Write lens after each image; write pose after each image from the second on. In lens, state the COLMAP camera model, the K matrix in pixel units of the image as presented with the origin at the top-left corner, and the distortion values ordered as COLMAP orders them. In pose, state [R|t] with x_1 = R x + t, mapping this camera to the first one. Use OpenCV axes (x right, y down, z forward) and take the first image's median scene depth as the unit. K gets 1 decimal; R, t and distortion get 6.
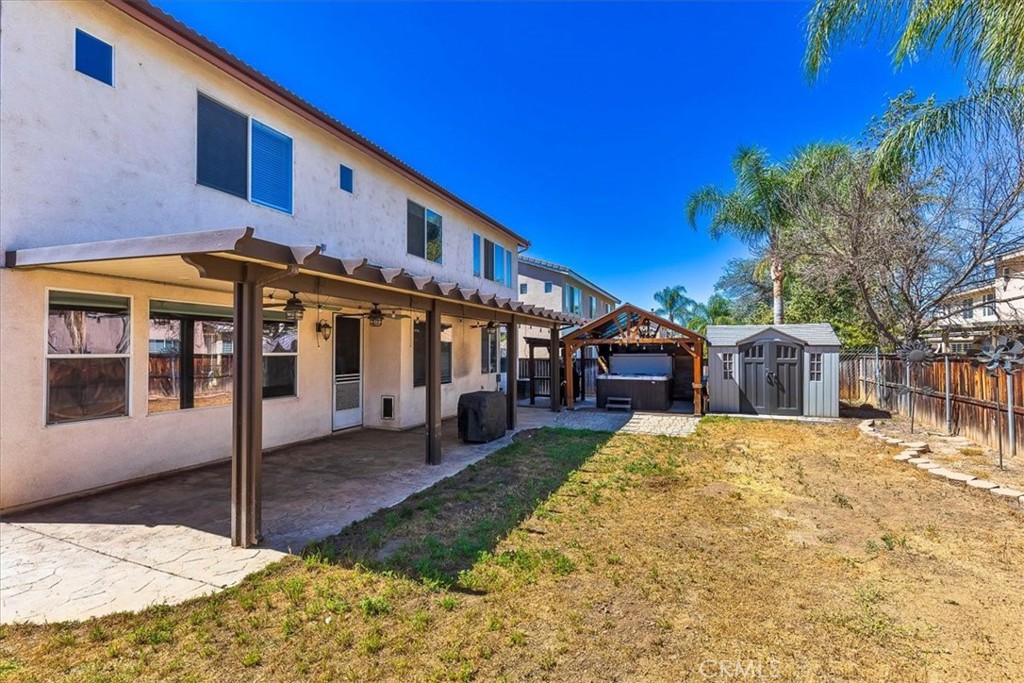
lens RADIAL K [[463.3, 0, 513.6], [0, 463.3, 344.9], [0, 0, 1]] dist [-0.004844, 0.000517]
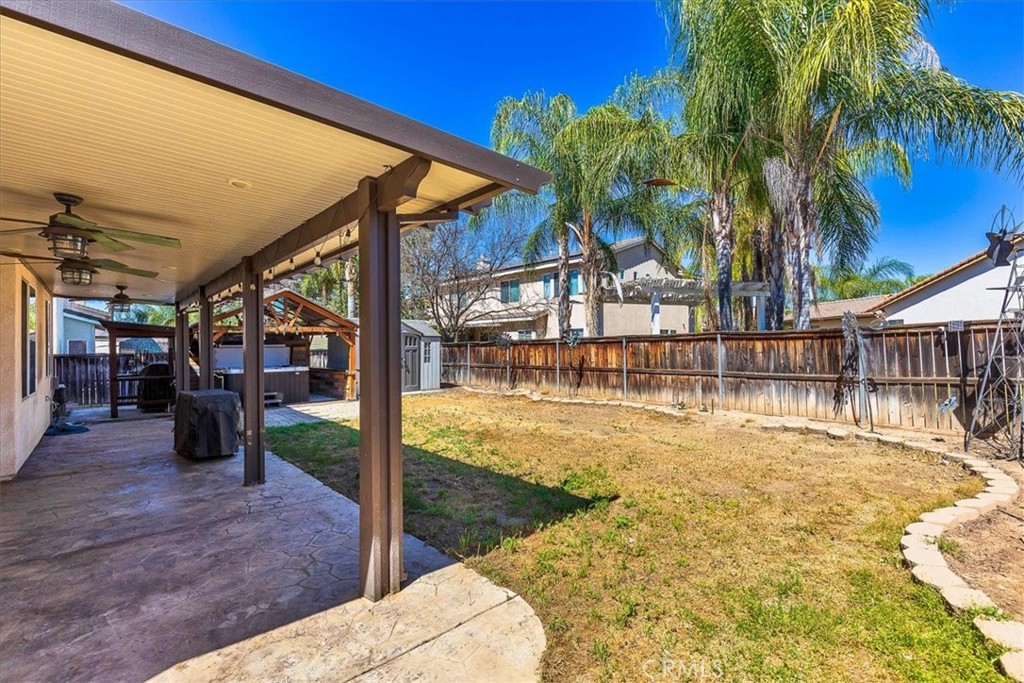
lens RADIAL K [[463.3, 0, 513.3], [0, 463.3, 338.6], [0, 0, 1]] dist [-0.004844, 0.000517]
pose [[0.435445, 0.006605, 0.900191, -0.622989], [0.002665, 0.999959, -0.008626, 0.029139], [-0.900211, 0.006156, 0.435409, 0.283240]]
